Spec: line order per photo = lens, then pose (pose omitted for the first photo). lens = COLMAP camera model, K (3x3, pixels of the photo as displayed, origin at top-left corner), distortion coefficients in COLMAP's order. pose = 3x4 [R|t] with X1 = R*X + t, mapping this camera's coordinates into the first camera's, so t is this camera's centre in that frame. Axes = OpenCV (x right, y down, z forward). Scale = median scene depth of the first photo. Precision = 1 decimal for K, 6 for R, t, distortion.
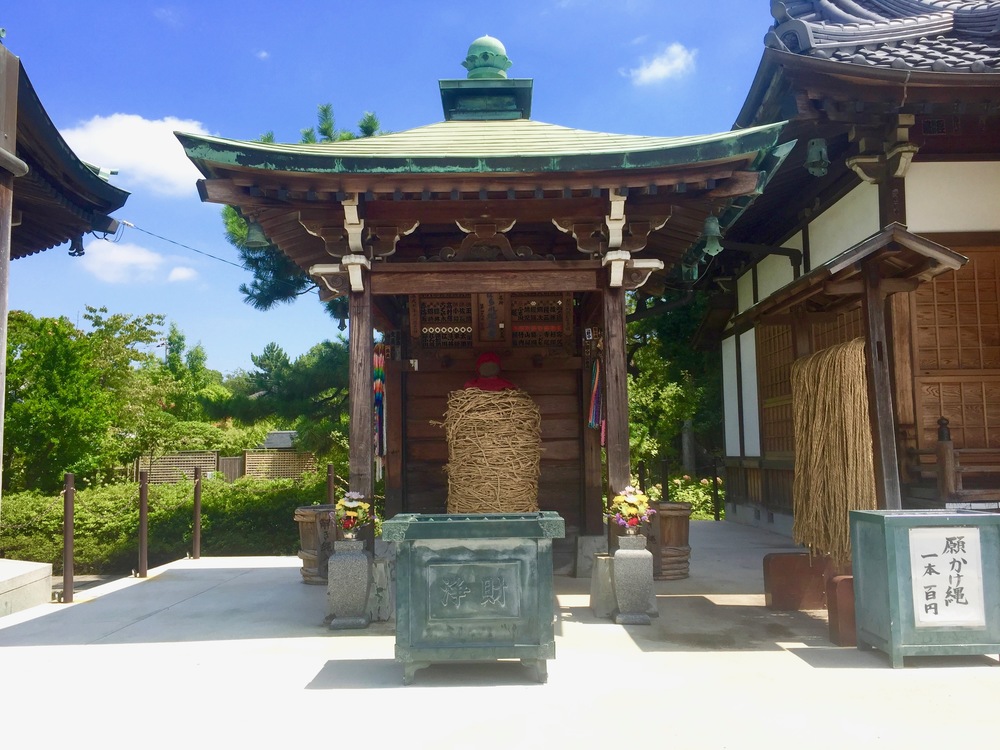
lens RADIAL K [[844.7, 0, 500.3], [0, 844.7, 376.0], [0, 0, 1]] dist [0.014686, -0.018763]
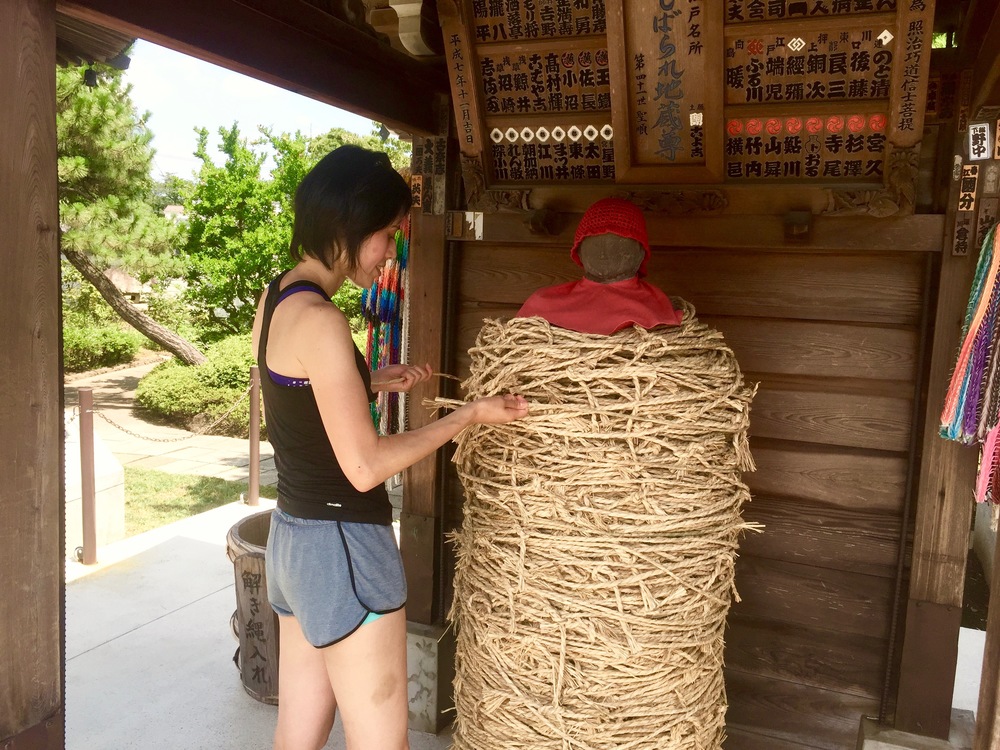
lens RADIAL K [[844.7, 0, 494.6], [0, 844.7, 374.1], [0, 0, 1]] dist [0.014686, -0.018763]
pose [[0.911387, 0.100813, -0.399011, 0.075413], [-0.016135, 0.977541, 0.210129, -0.028702], [0.411233, -0.185071, 0.892545, 0.635033]]
